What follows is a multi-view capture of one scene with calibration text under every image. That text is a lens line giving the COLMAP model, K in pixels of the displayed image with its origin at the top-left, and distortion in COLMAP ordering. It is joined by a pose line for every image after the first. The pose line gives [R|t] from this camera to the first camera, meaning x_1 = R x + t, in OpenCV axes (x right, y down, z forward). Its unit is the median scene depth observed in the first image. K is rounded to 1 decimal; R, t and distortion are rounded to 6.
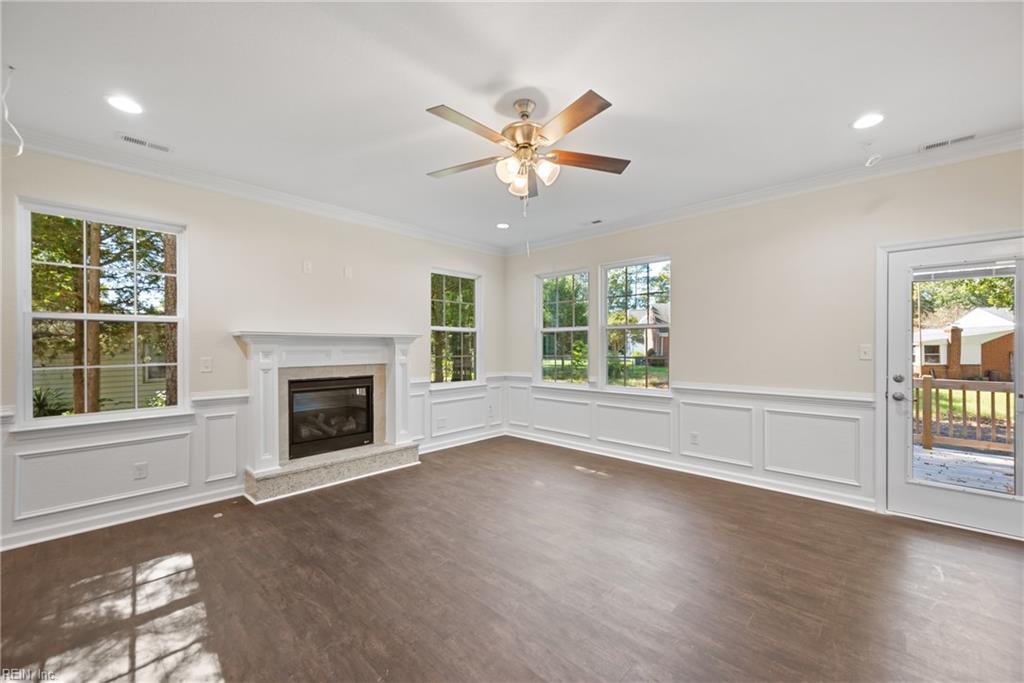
lens RADIAL K [[410.3, 0, 515.2], [0, 410.3, 345.6], [0, 0, 1]] dist [-0.001109, 0.000004]
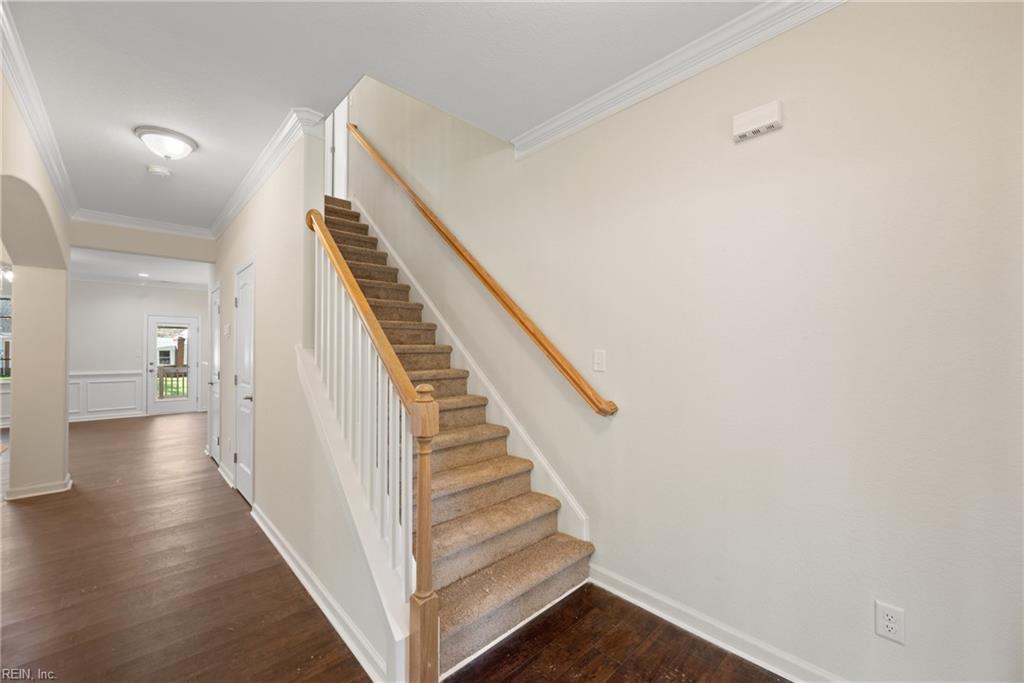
lens RADIAL K [[410.3, 0, 515.2], [0, 410.3, 345.6], [0, 0, 1]] dist [-0.001109, 0.000004]
pose [[0.070389, 0.009823, 0.997471, -1.510006], [0.003392, 0.999943, -0.010087, 0.000013], [-0.997514, 0.004094, 0.070352, -1.498803]]
